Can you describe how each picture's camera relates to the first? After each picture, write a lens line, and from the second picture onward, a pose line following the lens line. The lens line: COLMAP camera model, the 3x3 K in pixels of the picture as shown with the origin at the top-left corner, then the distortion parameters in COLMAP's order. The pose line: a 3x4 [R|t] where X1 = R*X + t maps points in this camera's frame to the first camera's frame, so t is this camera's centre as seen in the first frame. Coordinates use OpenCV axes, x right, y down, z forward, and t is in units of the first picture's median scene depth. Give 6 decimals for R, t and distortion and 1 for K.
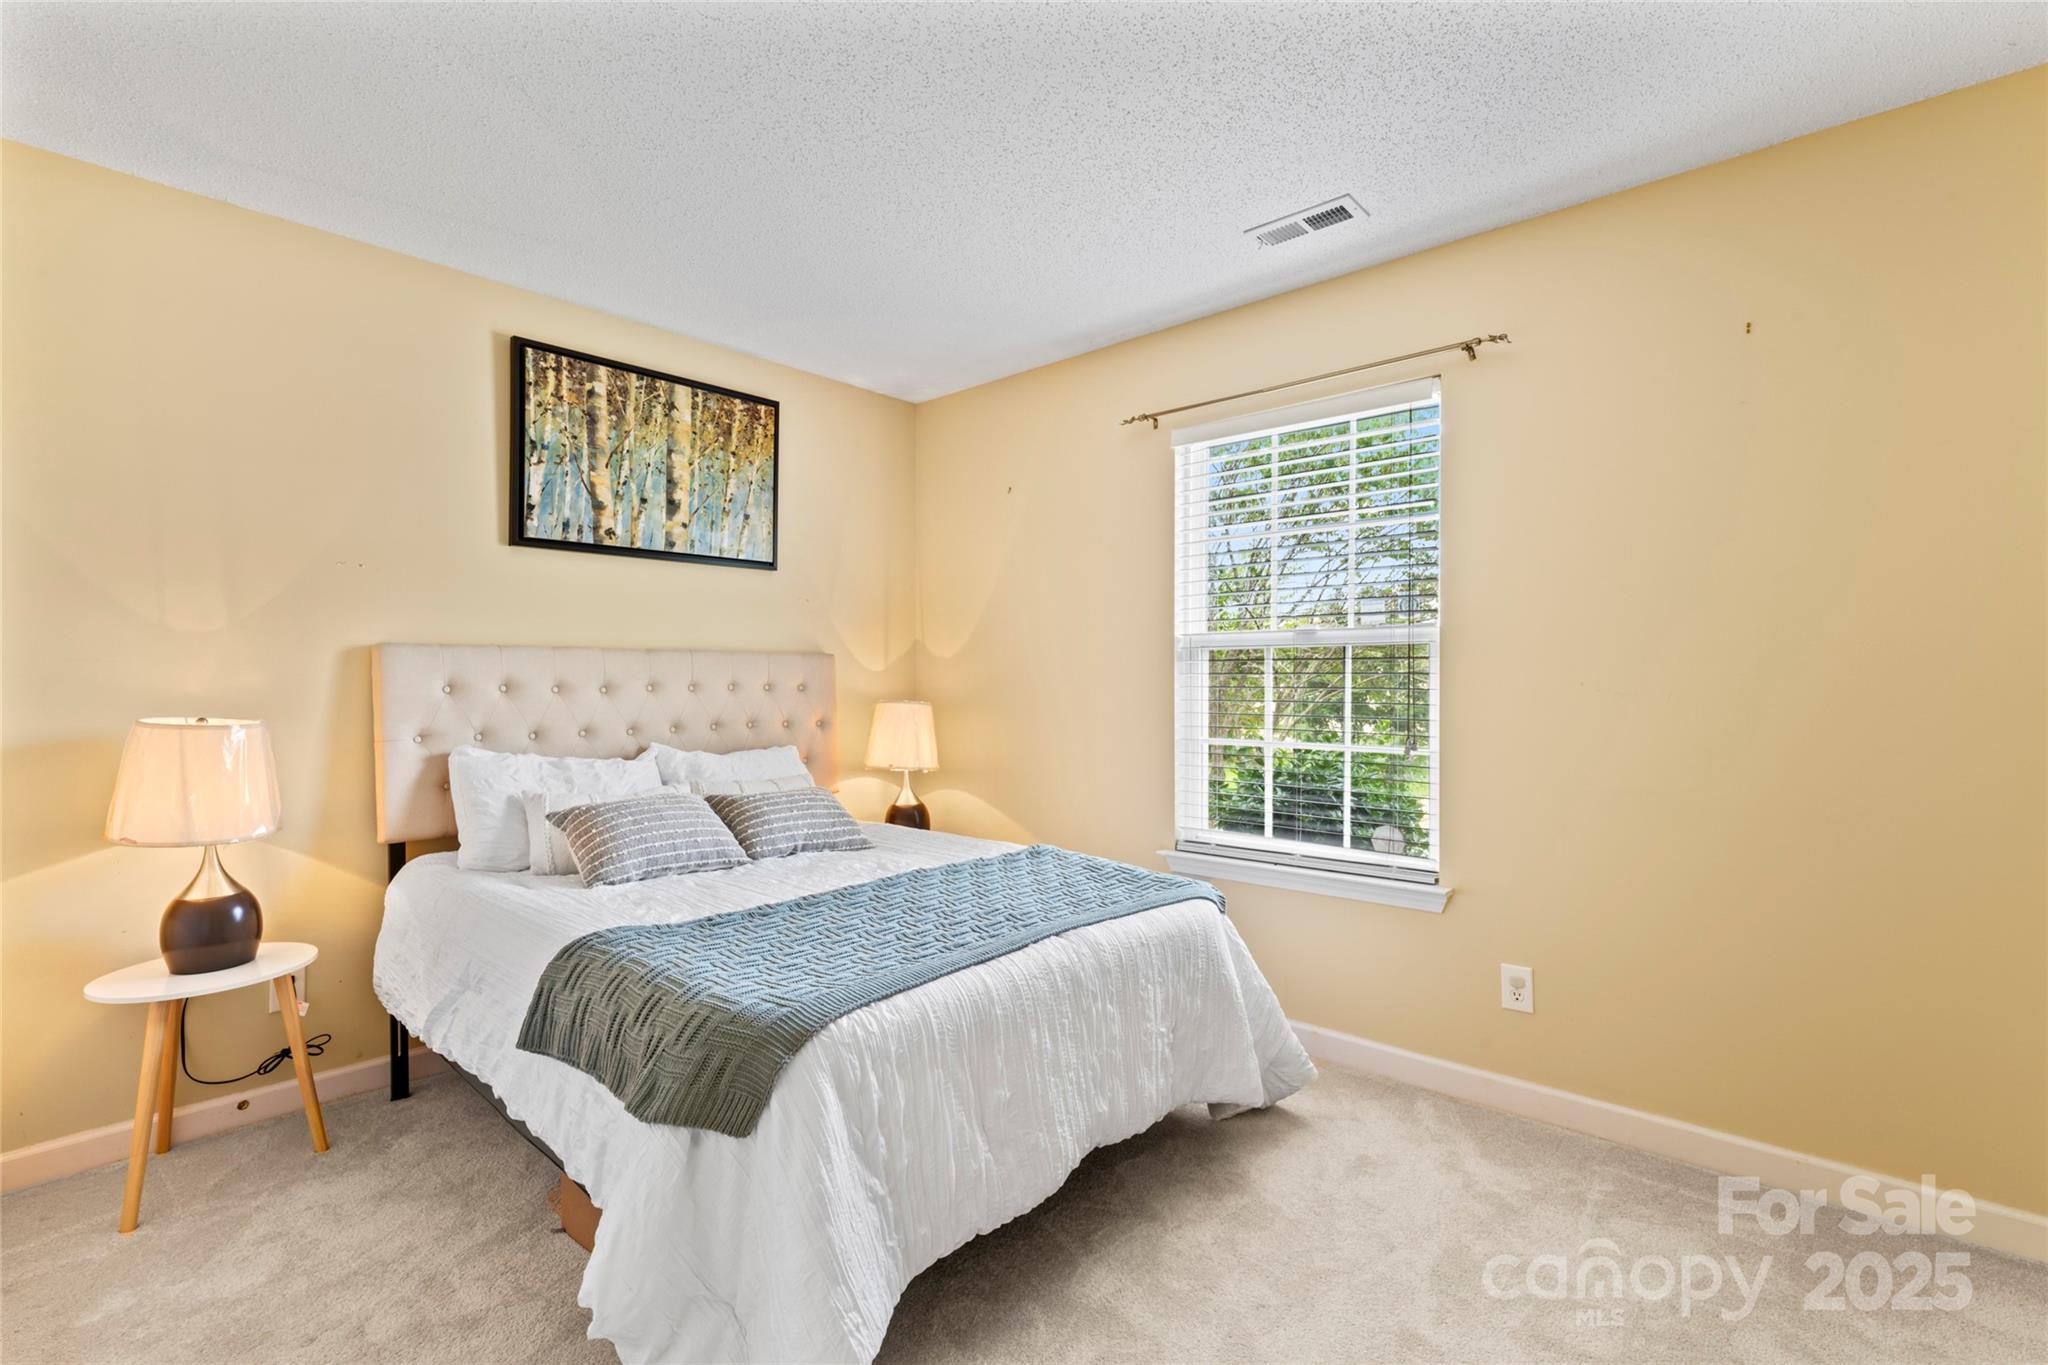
lens RADIAL K [[934.4, 0, 1021.6], [0, 934.4, 685.7], [0, 0, 1]] dist [-0.006843, 0.001113]
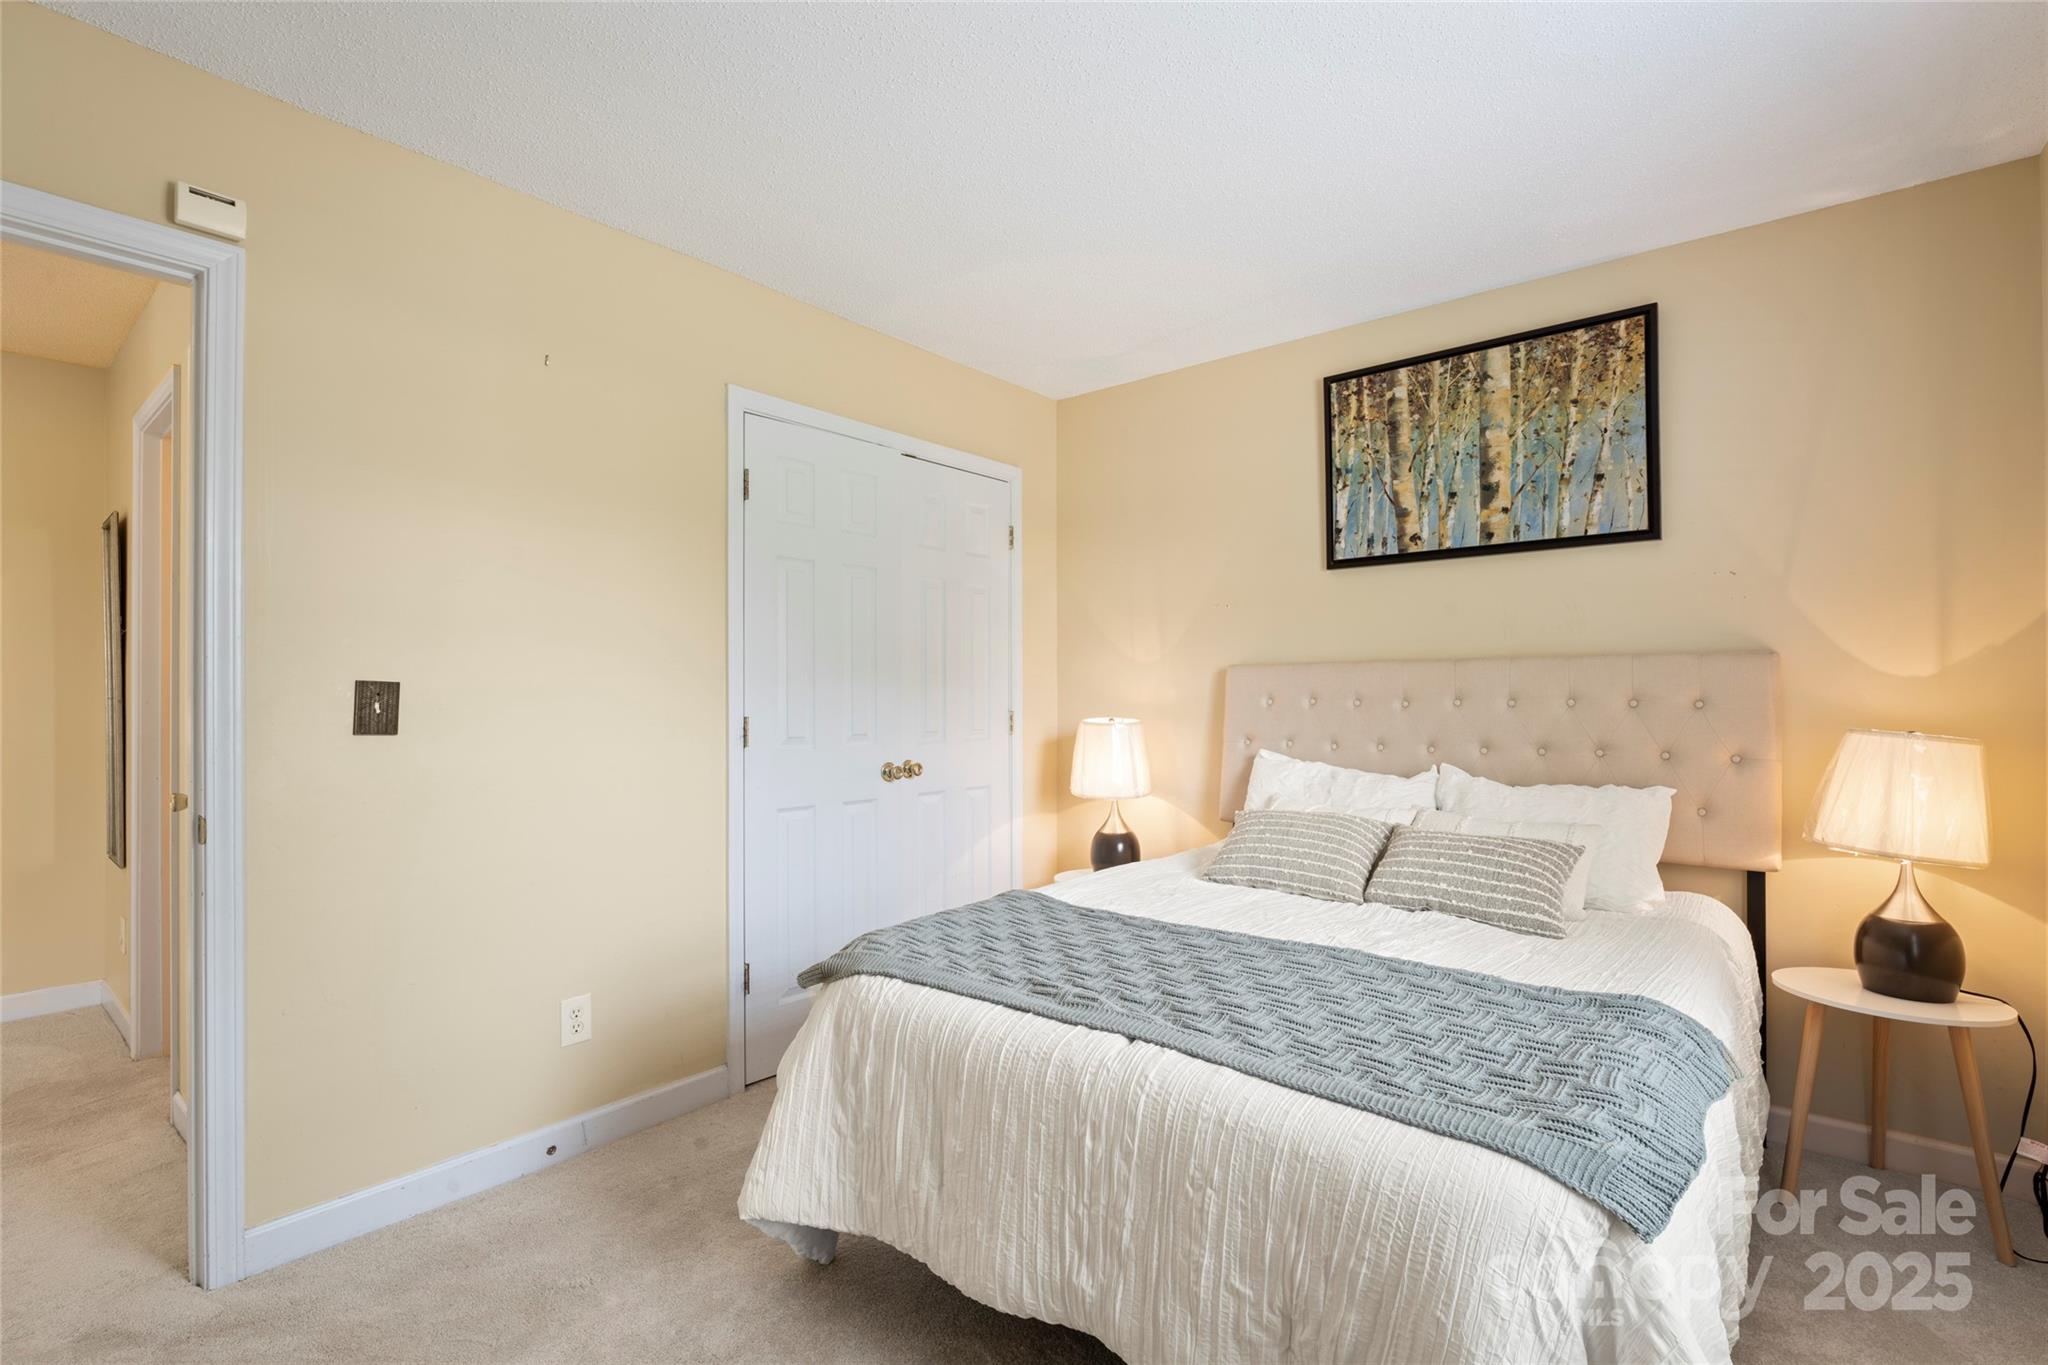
lens RADIAL K [[934.4, 0, 1012.1], [0, 934.4, 687.5], [0, 0, 1]] dist [-0.006843, 0.001113]
pose [[0.036160, -0.006770, -0.999323, 0.493061], [-0.003850, 0.999969, -0.006914, -0.003969], [0.999339, 0.004097, 0.036133, 0.555595]]
